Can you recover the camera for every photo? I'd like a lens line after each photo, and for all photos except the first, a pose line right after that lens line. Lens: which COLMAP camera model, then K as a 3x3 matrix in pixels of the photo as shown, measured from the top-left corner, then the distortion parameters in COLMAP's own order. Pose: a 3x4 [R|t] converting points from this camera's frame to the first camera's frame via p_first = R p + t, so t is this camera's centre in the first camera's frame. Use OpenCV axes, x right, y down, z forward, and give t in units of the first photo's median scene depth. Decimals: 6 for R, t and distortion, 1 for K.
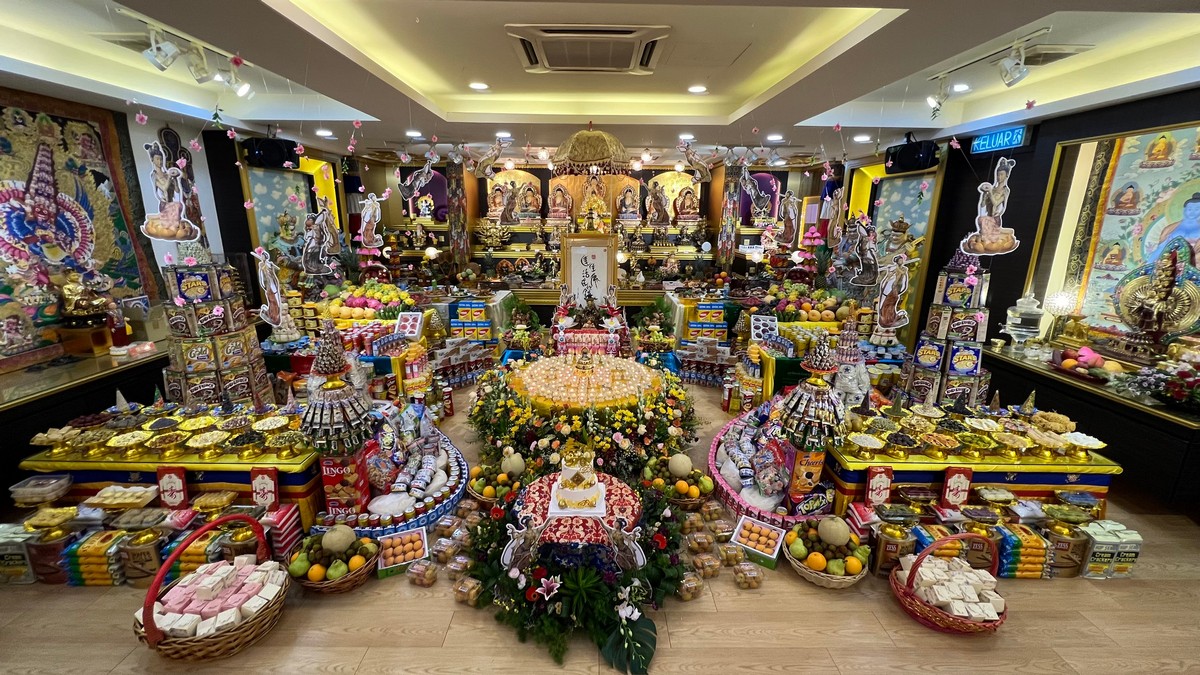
lens RADIAL K [[492.8, 0, 600.0], [0, 492.8, 337.5], [0, 0, 1]] dist [-0.000150, -0.000168]
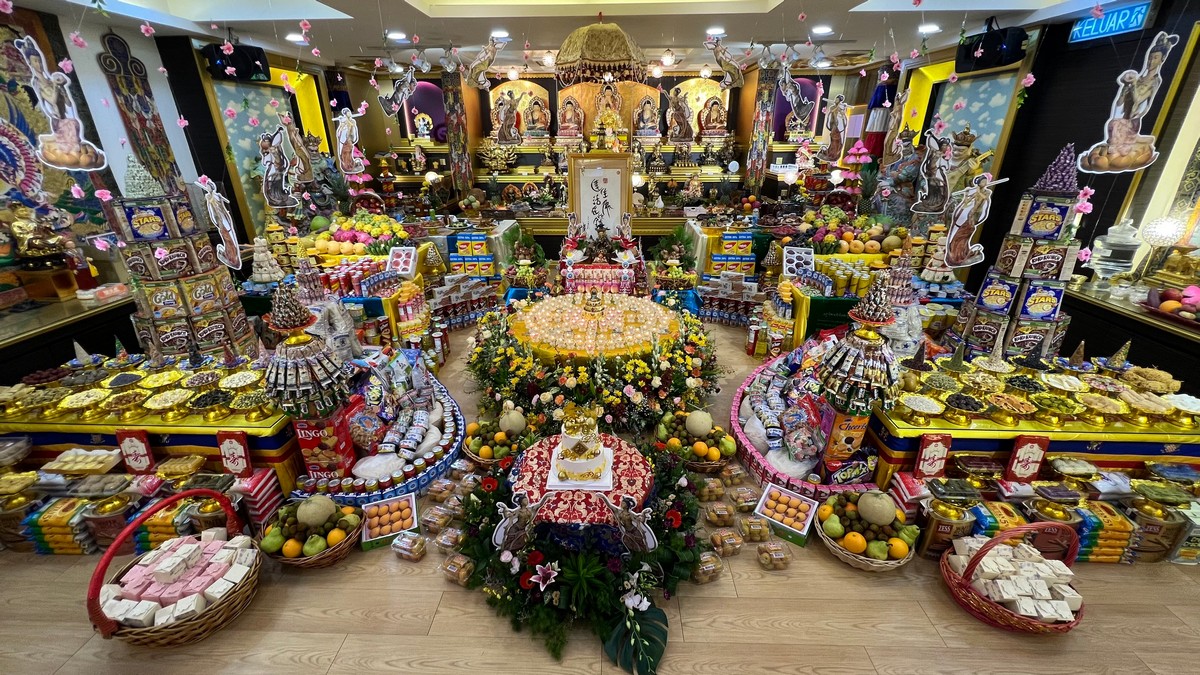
lens RADIAL K [[486.8, 0, 600.0], [0, 486.8, 337.5], [0, 0, 1]] dist [-0.001237, 0.000221]
pose [[0.999139, -0.000351, -0.041484, 0.021422], [0.006647, 0.988399, 0.151733, -0.029128], [0.040949, -0.151878, 0.987551, 0.153387]]
